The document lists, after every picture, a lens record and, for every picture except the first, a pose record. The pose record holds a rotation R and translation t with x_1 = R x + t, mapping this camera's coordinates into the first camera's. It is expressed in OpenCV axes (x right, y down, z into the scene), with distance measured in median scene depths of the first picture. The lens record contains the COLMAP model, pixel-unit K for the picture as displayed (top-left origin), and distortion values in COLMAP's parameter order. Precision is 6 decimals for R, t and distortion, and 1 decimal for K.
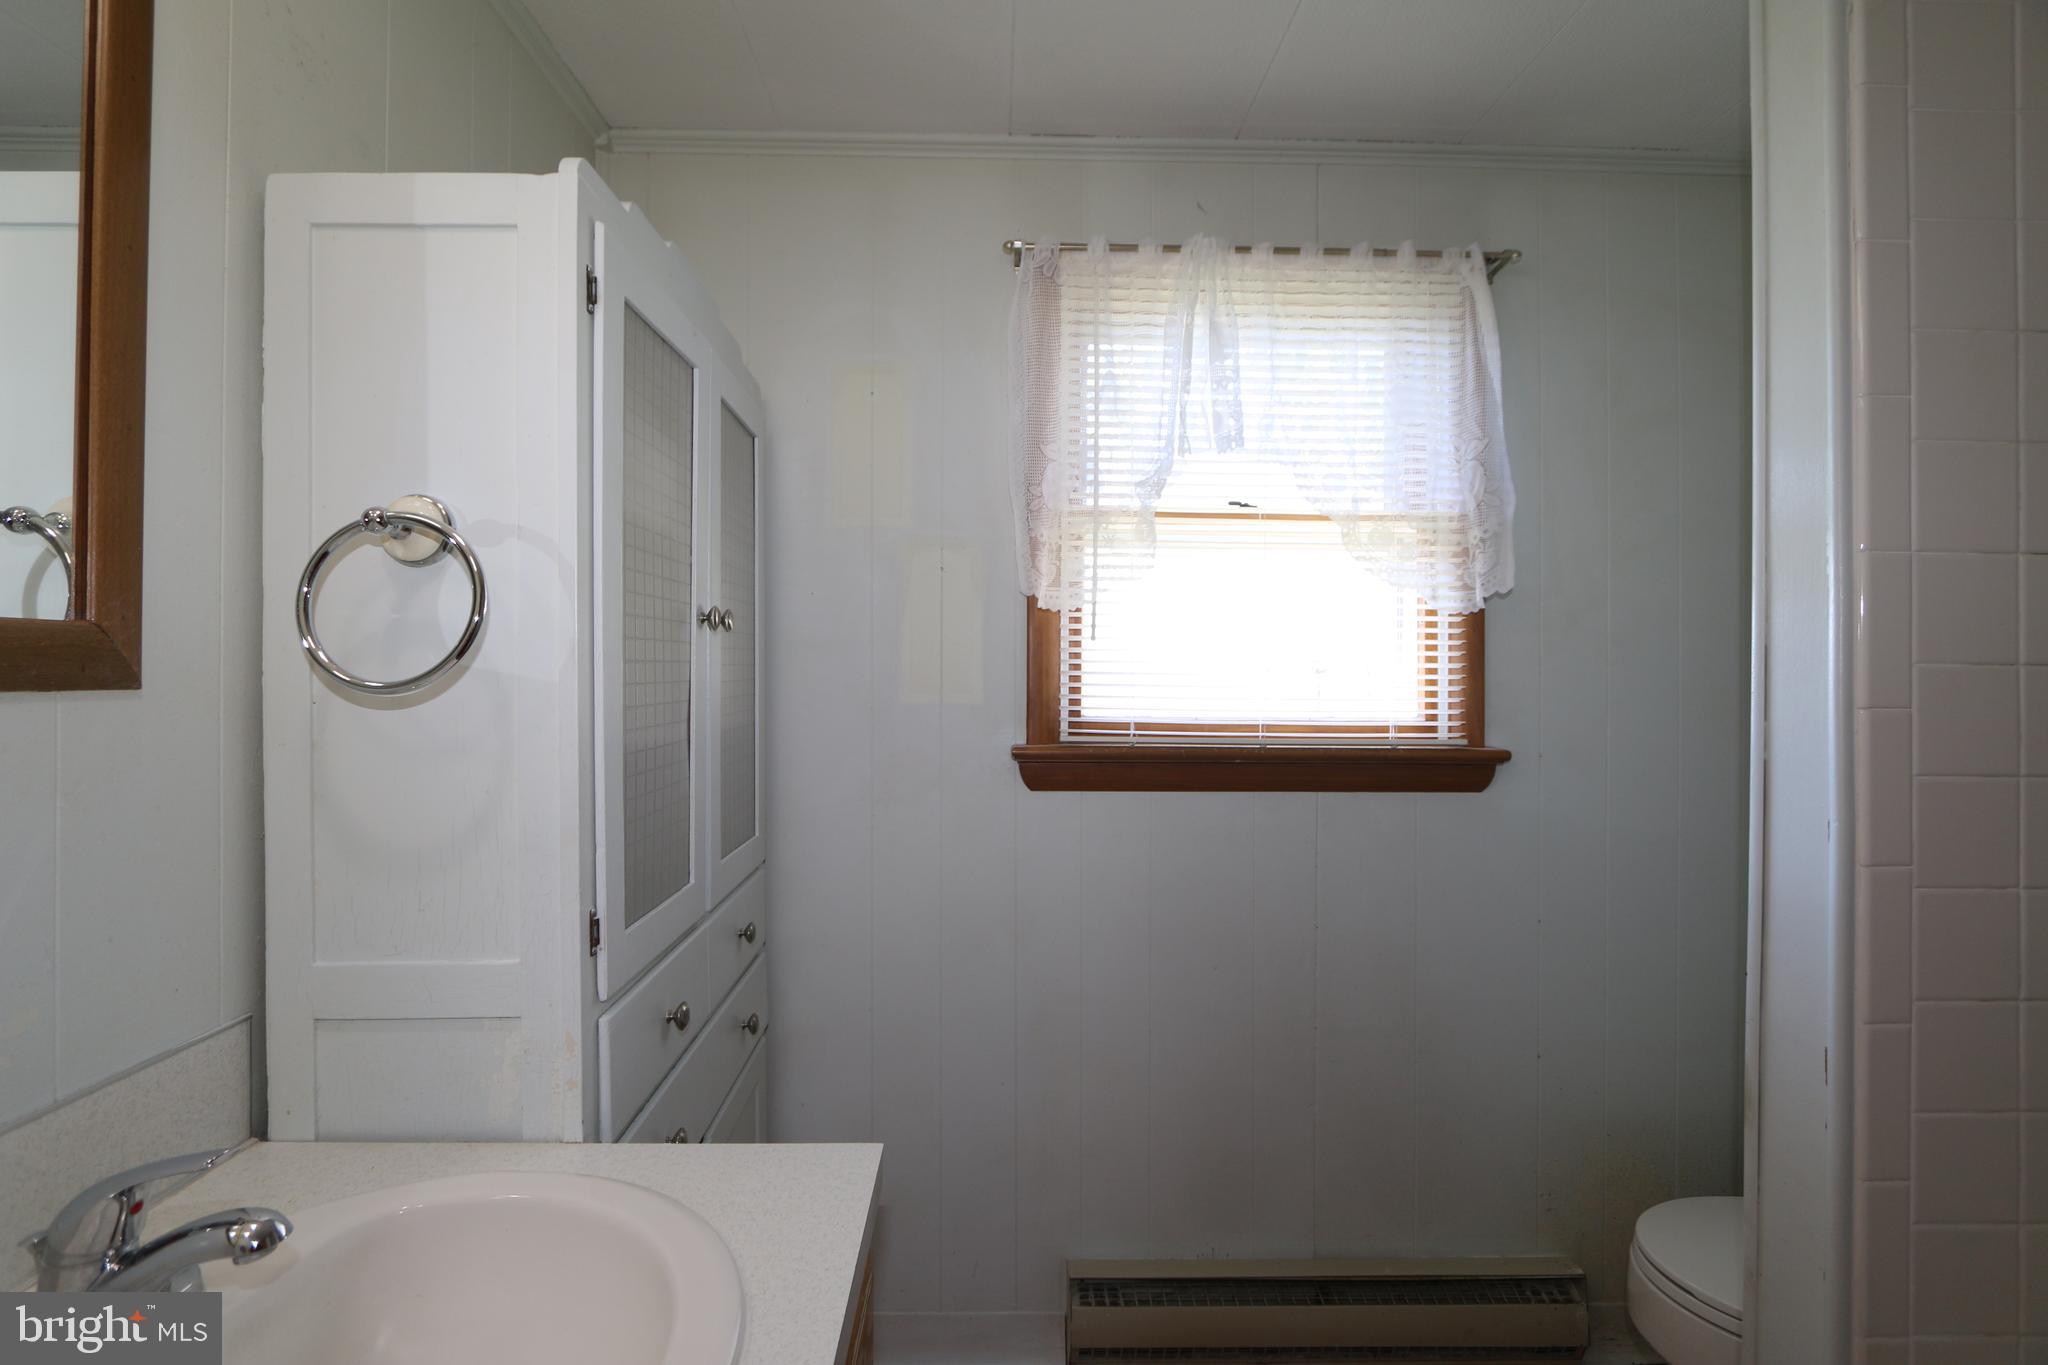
lens RADIAL K [[946.3, 0, 1020.8], [0, 946.3, 680.5], [0, 0, 1]] dist [-0.018852, 0.004430]
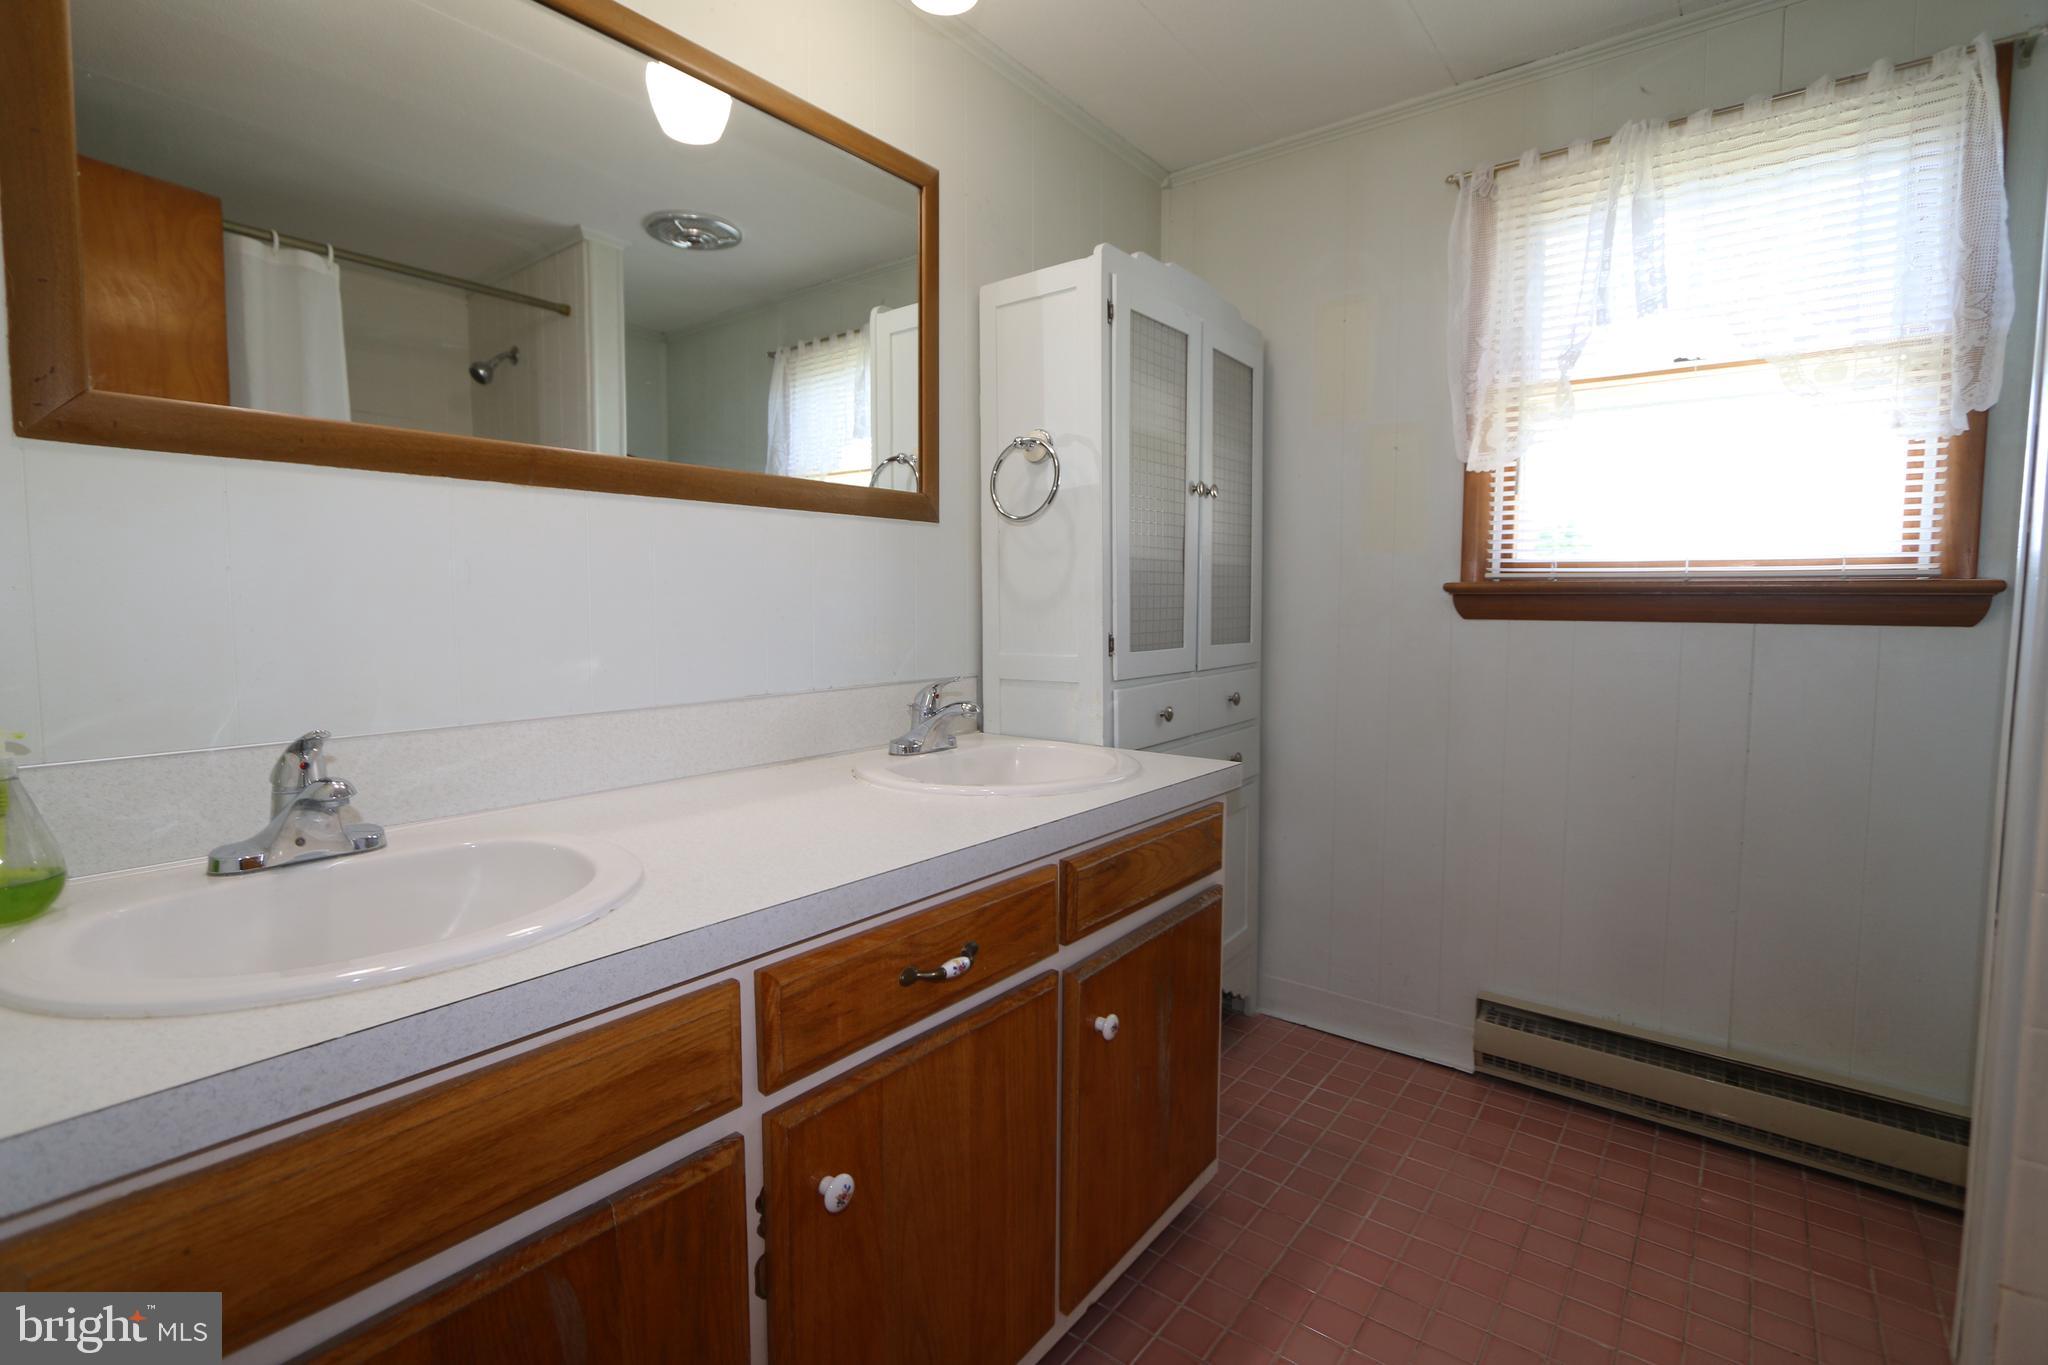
lens RADIAL K [[946.3, 0, 1024.5], [0, 946.3, 673.3], [0, 0, 1]] dist [-0.018852, 0.004430]
pose [[0.778382, 0.040240, -0.626500, 0.353687], [0.003302, 0.997667, 0.068182, 0.104568], [0.627782, -0.055141, 0.776434, -0.355955]]
